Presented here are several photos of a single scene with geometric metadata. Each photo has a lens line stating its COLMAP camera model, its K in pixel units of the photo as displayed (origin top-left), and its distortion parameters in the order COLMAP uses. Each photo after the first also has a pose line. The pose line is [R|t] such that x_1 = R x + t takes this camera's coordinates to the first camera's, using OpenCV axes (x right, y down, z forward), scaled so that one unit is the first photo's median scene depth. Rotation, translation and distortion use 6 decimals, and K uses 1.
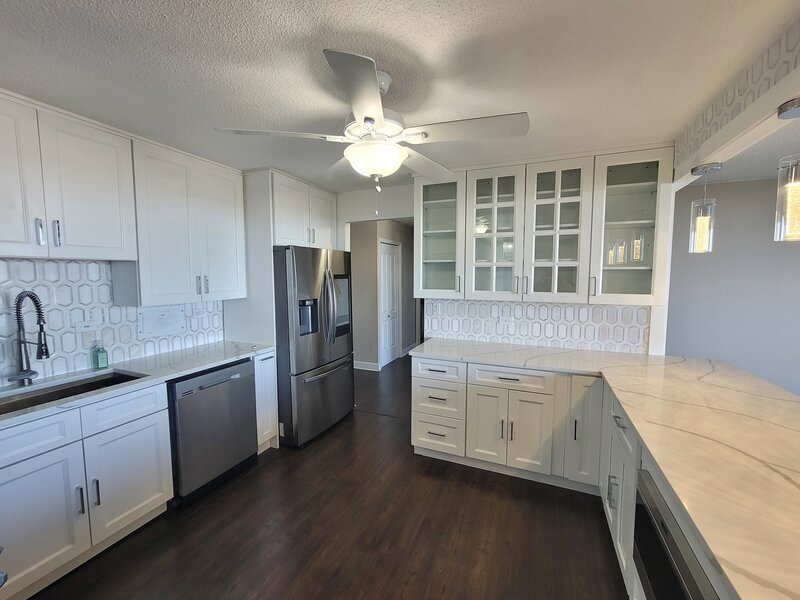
lens RADIAL K [[326.9, 0, 401.3], [0, 326.9, 299.5], [0, 0, 1]] dist [-0.006087, 0.001674]
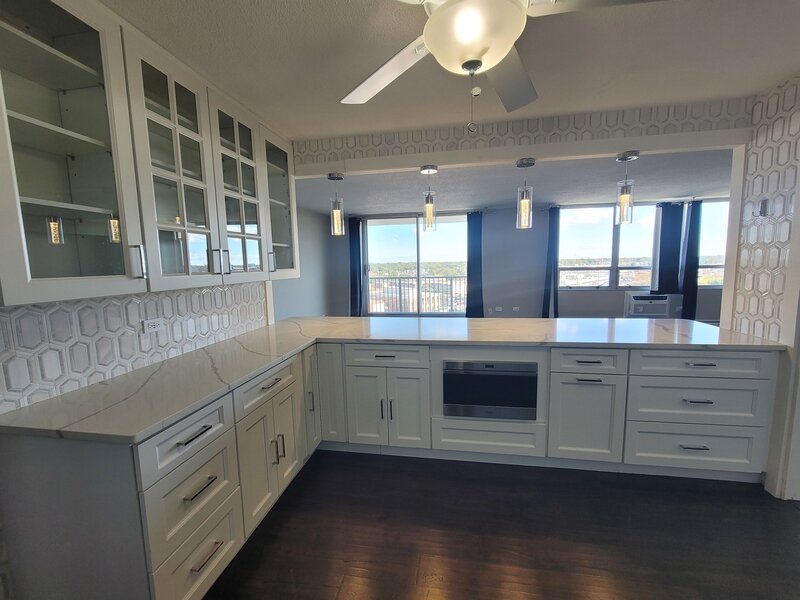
lens RADIAL K [[326.9, 0, 402.8], [0, 326.9, 298.8], [0, 0, 1]] dist [-0.006087, 0.001674]
pose [[-0.233243, -0.102234, 0.967029, -0.427028], [0.101759, 0.986432, 0.128830, -0.017371], [-0.967080, 0.128453, -0.219675, 0.797607]]
